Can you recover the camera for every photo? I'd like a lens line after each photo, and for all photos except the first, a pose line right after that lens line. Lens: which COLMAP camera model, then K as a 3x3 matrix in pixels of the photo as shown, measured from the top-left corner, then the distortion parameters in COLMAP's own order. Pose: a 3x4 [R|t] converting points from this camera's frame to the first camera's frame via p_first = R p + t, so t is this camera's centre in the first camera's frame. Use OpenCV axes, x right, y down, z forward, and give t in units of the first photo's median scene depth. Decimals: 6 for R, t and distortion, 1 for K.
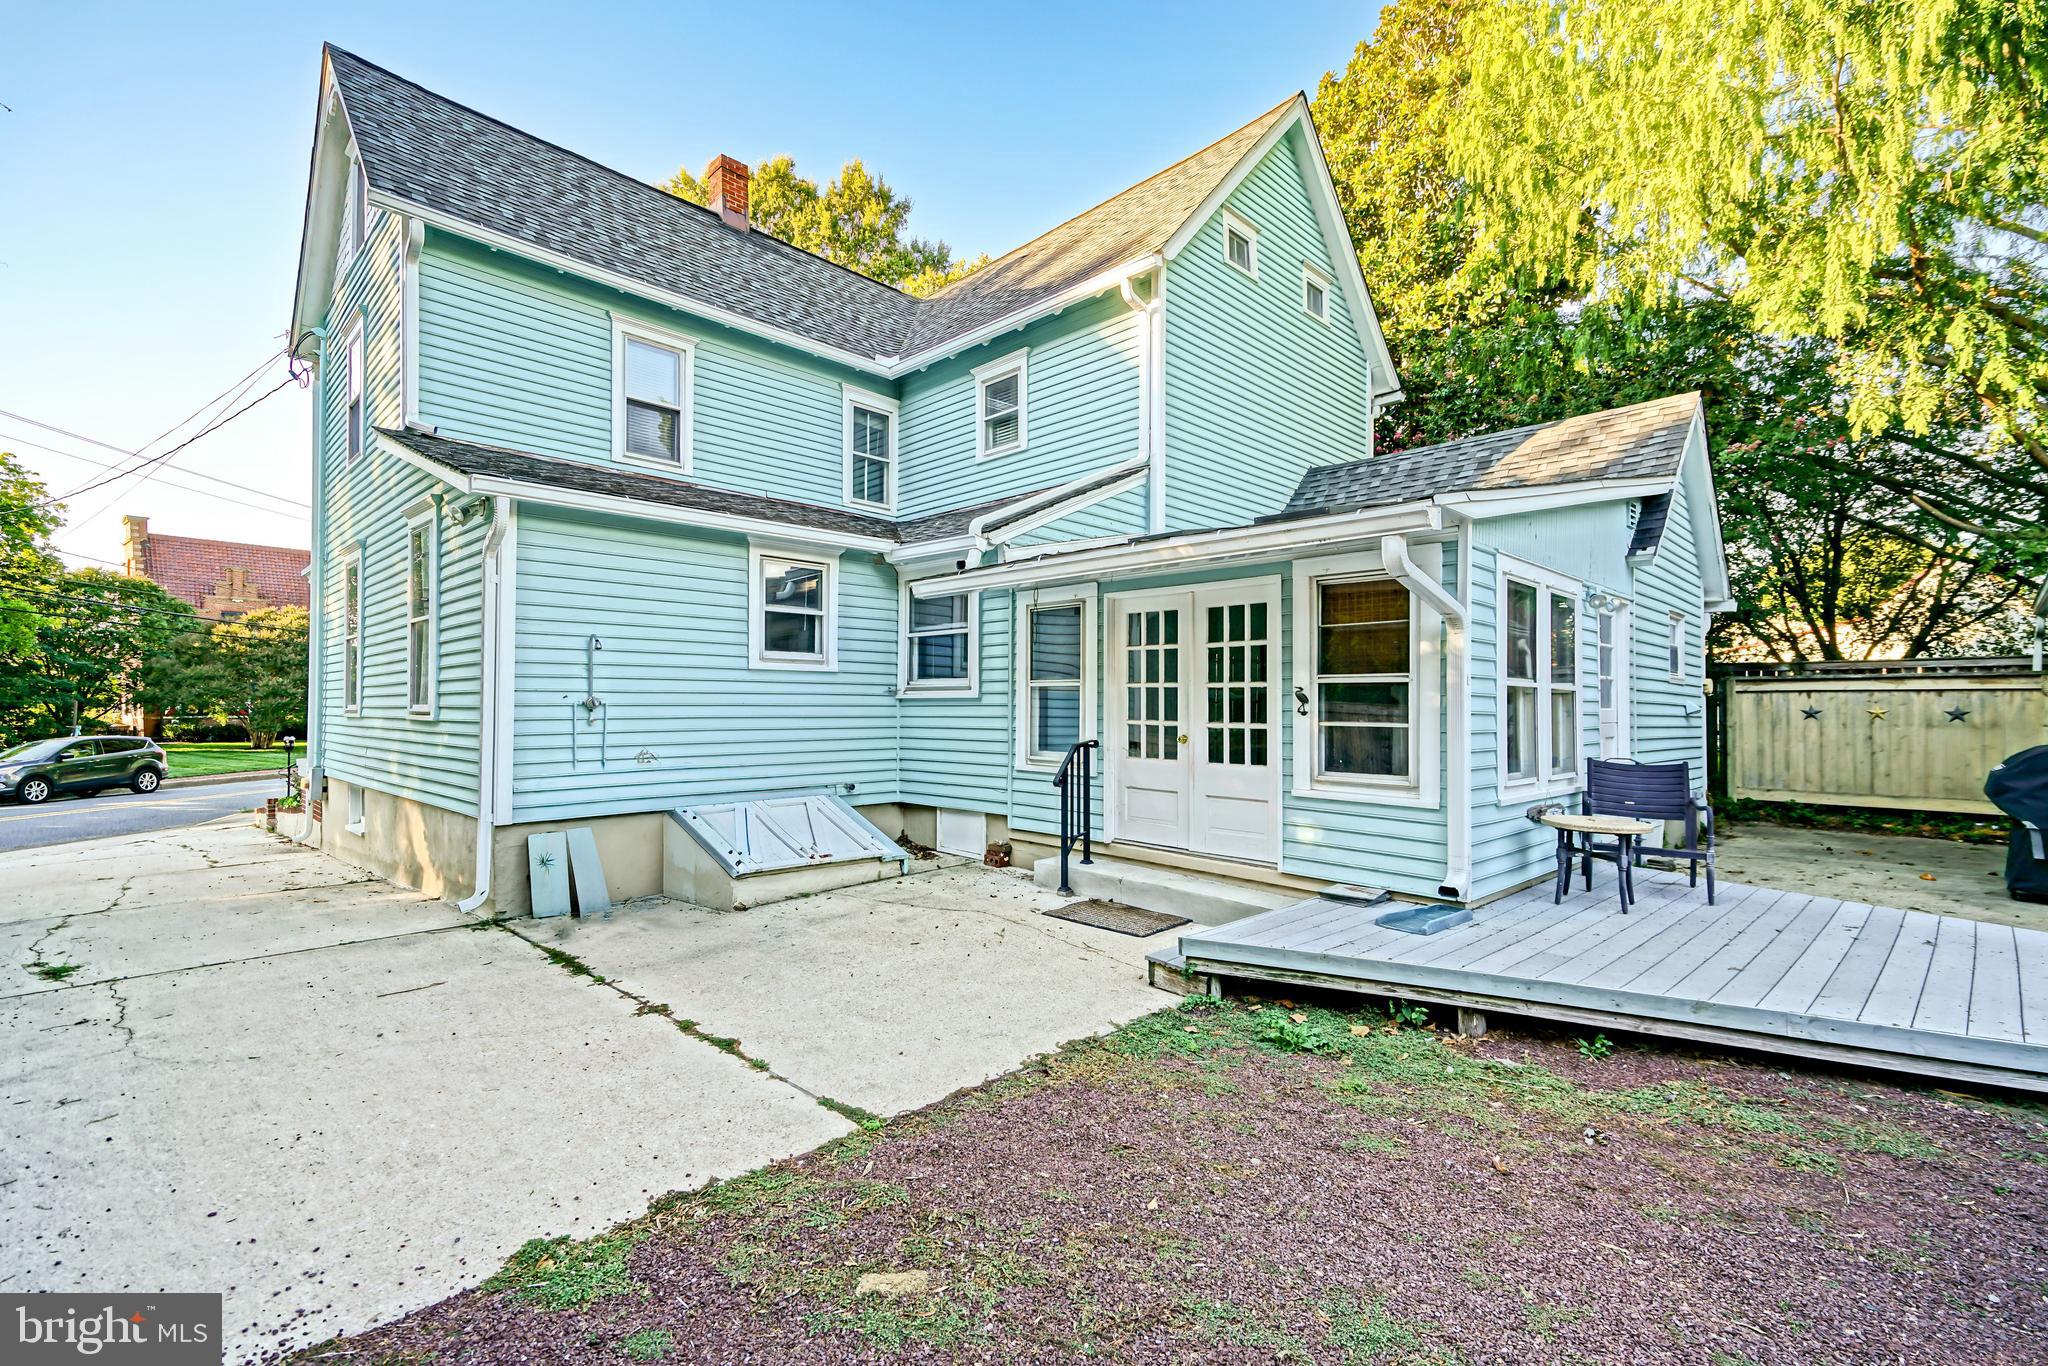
lens RADIAL K [[904.9, 0, 1024.0], [0, 904.9, 683.0], [0, 0, 1]] dist [0.035795, -0.000187]
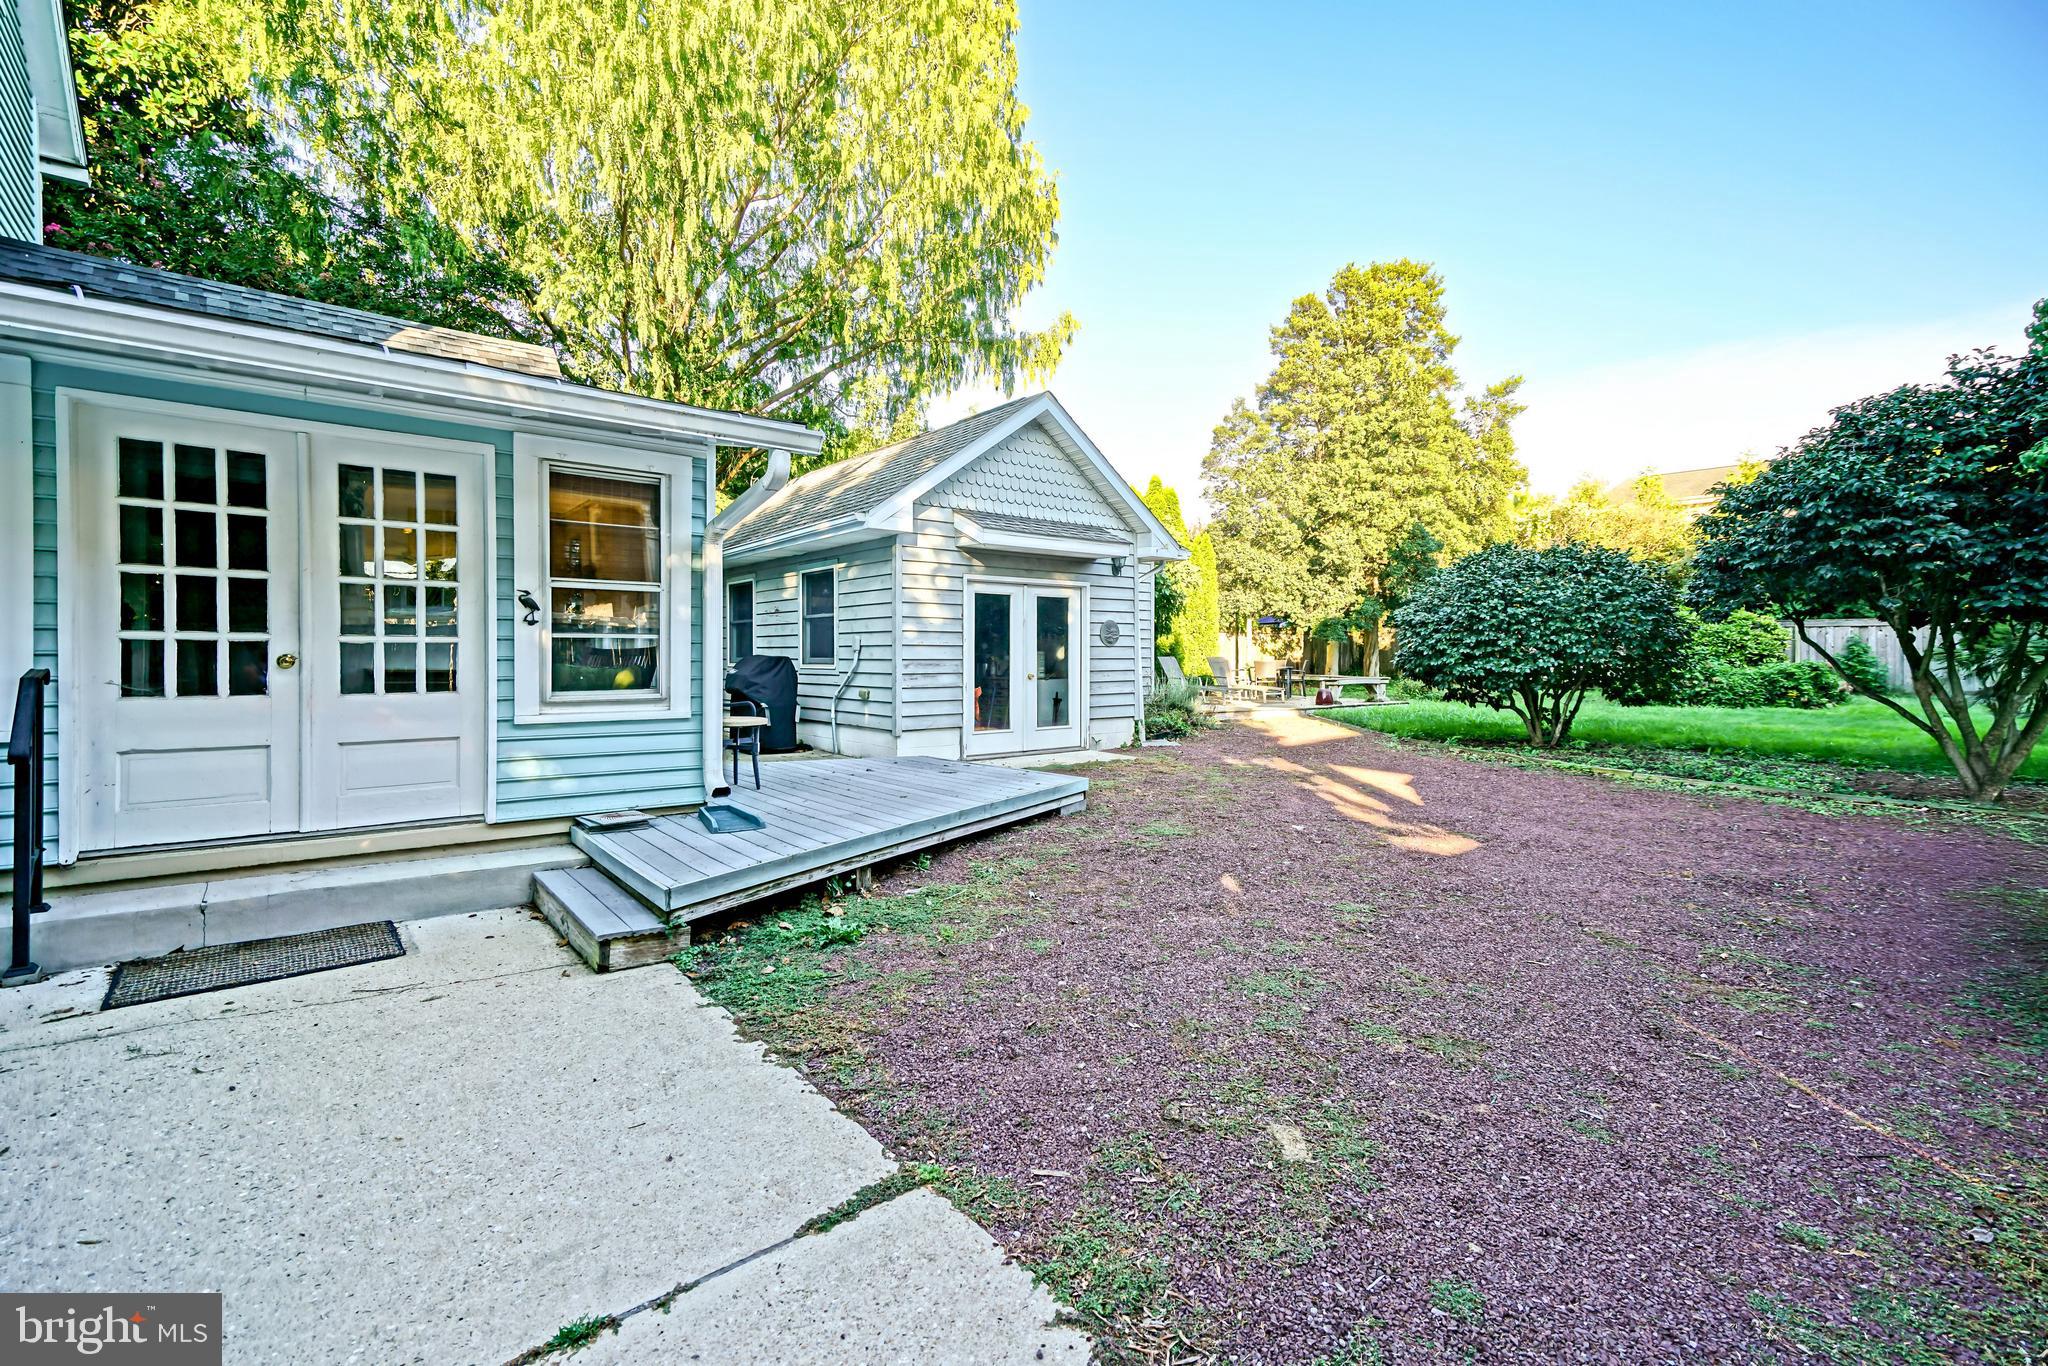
lens RADIAL K [[896.4, 0, 1021.0], [0, 896.4, 652.6], [0, 0, 1]] dist [0.038453, 0.000079]
pose [[0.113255, -0.004941, 0.993554, -0.454085], [-0.023386, 0.999697, 0.007638, 0.043608], [-0.993291, -0.024100, 0.113105, 0.464161]]
